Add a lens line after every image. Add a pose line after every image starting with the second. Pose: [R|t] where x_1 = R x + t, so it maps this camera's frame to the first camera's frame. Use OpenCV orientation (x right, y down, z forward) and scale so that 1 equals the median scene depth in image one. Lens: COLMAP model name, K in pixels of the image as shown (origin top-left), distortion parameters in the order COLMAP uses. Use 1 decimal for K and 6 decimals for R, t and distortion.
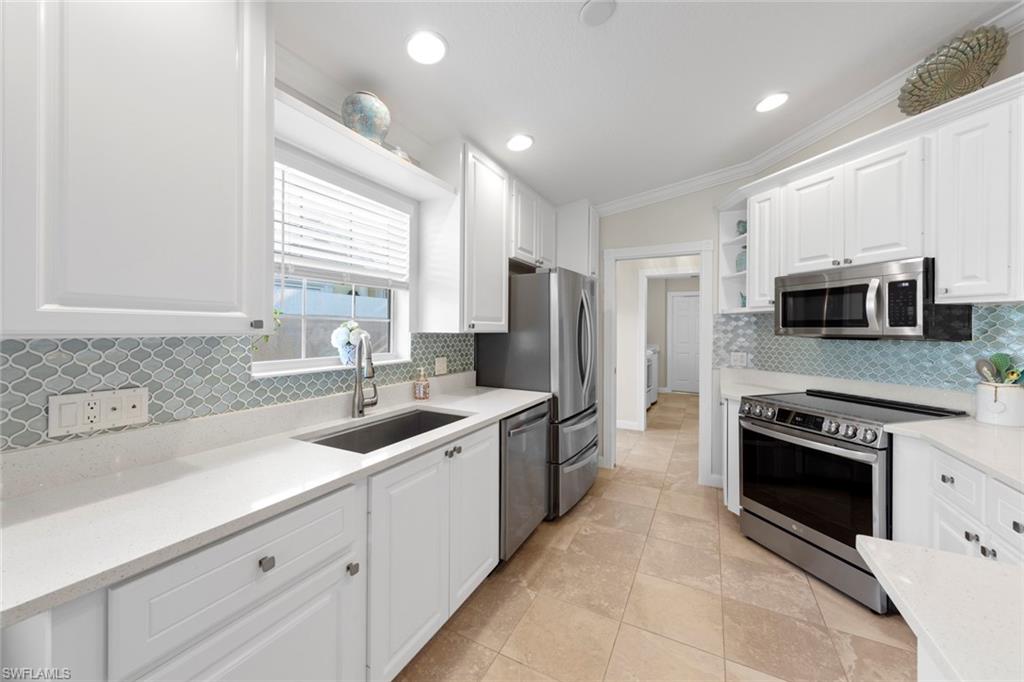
lens RADIAL K [[383.1, 0, 511.8], [0, 383.1, 331.5], [0, 0, 1]] dist [0.000681, -0.000039]
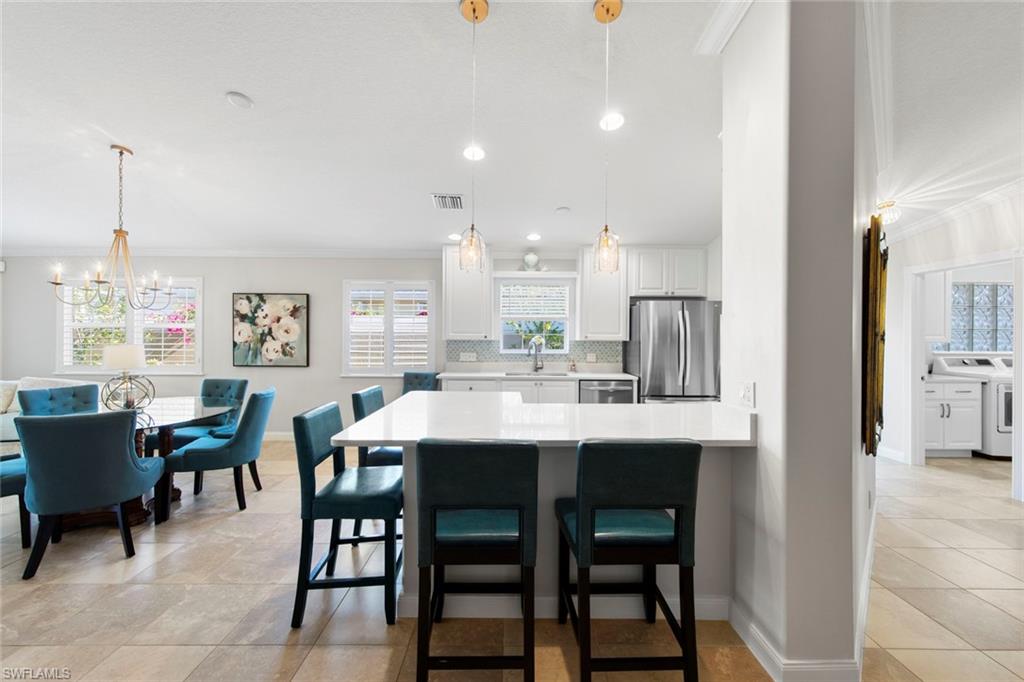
lens RADIAL K [[386.4, 0, 511.3], [0, 386.4, 335.3], [0, 0, 1]] dist [0.009366, -0.000226]
pose [[0.466151, -0.003463, -0.884699, 1.519311], [-0.009035, 0.999922, -0.008675, -0.002340], [0.884659, 0.012037, 0.466083, -0.309459]]
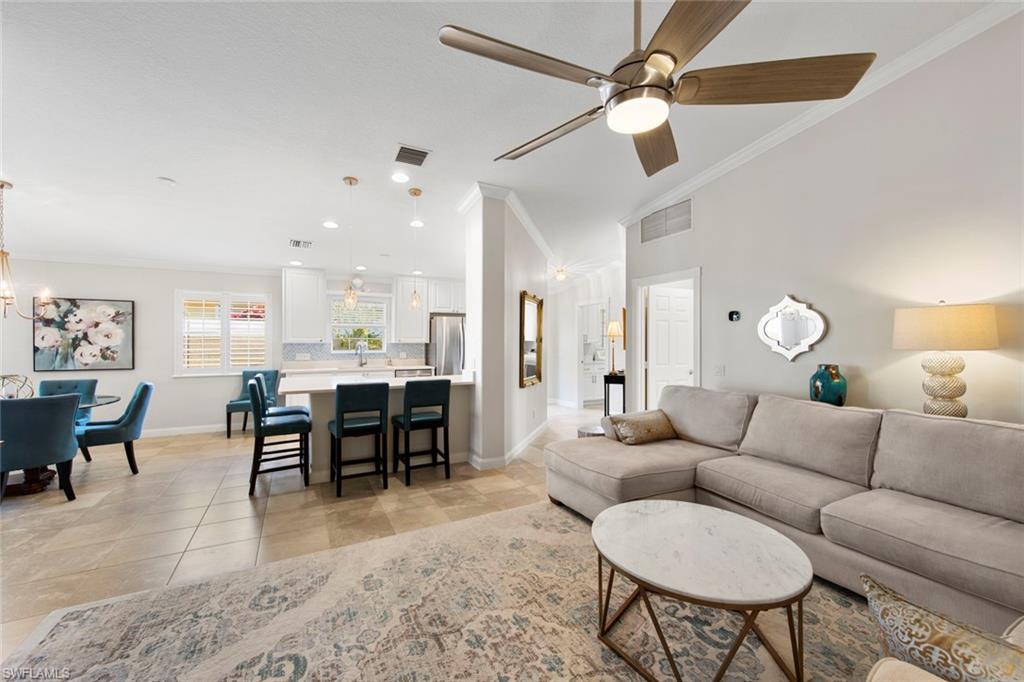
lens RADIAL K [[407.5, 0, 512.0], [0, 407.5, 341.0], [0, 0, 1]] dist [0.006889, 0.000062]
pose [[0.823881, -0.002368, -0.566758, 2.318304], [-0.001678, 0.999977, -0.006618, 0.008173], [0.566760, 0.006404, 0.823858, -1.043158]]
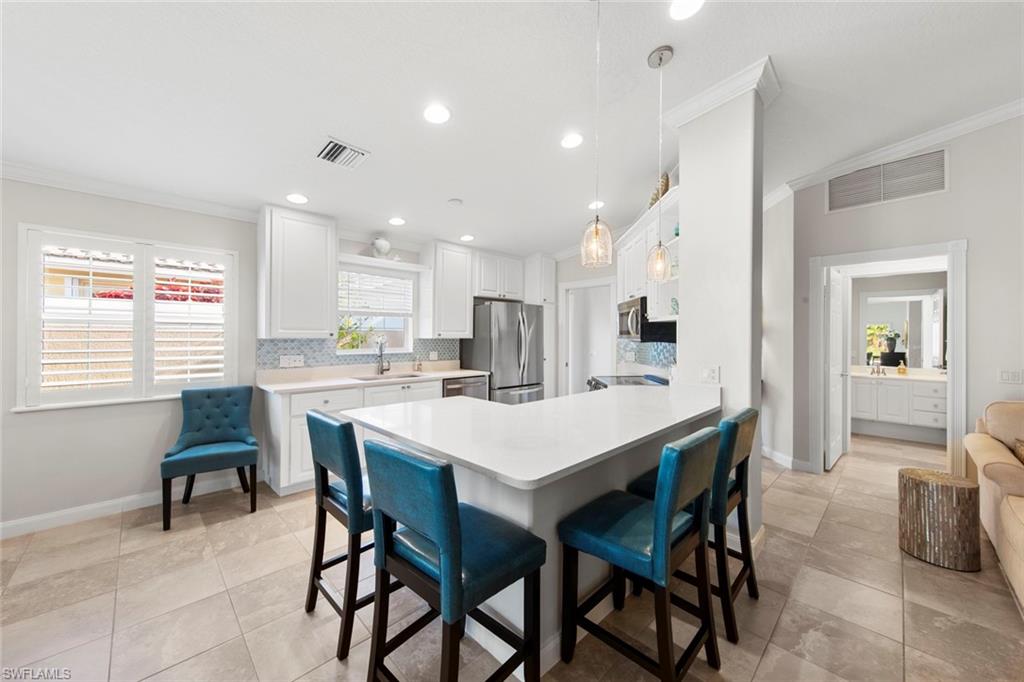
lens RADIAL K [[376.6, 0, 511.1], [0, 376.6, 336.9], [0, 0, 1]] dist [0.001720, 0.000064]
pose [[0.951453, 0.001558, -0.307790, 0.842894], [-0.003242, 0.999982, -0.004961, 0.004641], [0.307777, 0.005718, 0.951441, -0.736143]]
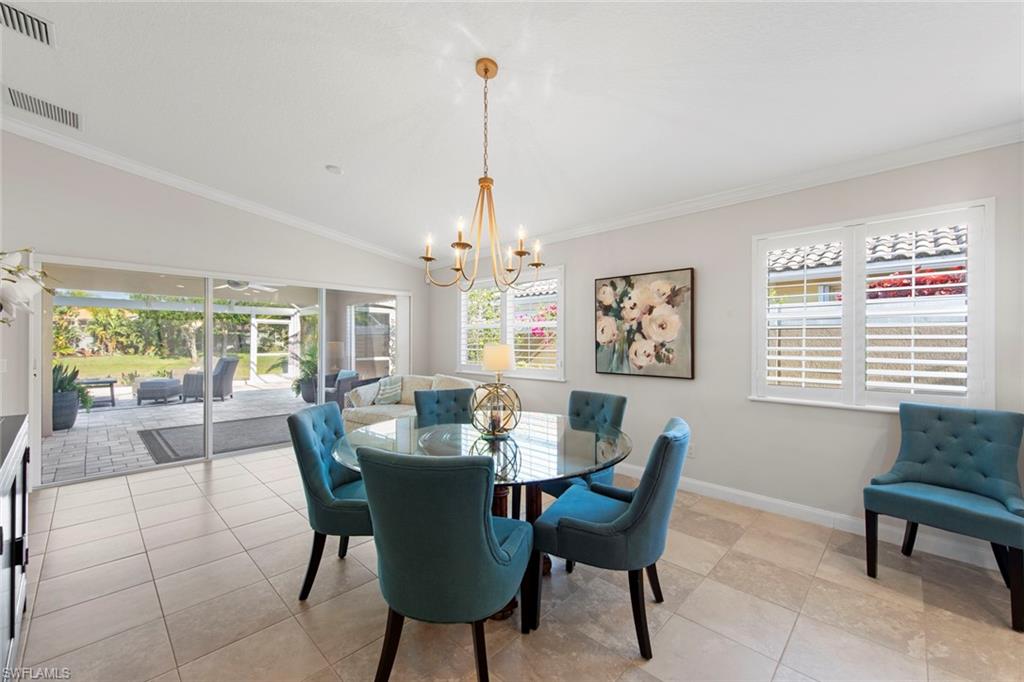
lens RADIAL K [[407.5, 0, 512.0], [0, 407.5, 341.0], [0, 0, 1]] dist [0.006889, 0.000062]
pose [[-0.283588, -0.006868, -0.958922, 0.686681], [-0.008910, 0.999950, -0.004526, 0.036915], [0.958905, 0.007260, -0.283635, -0.517868]]
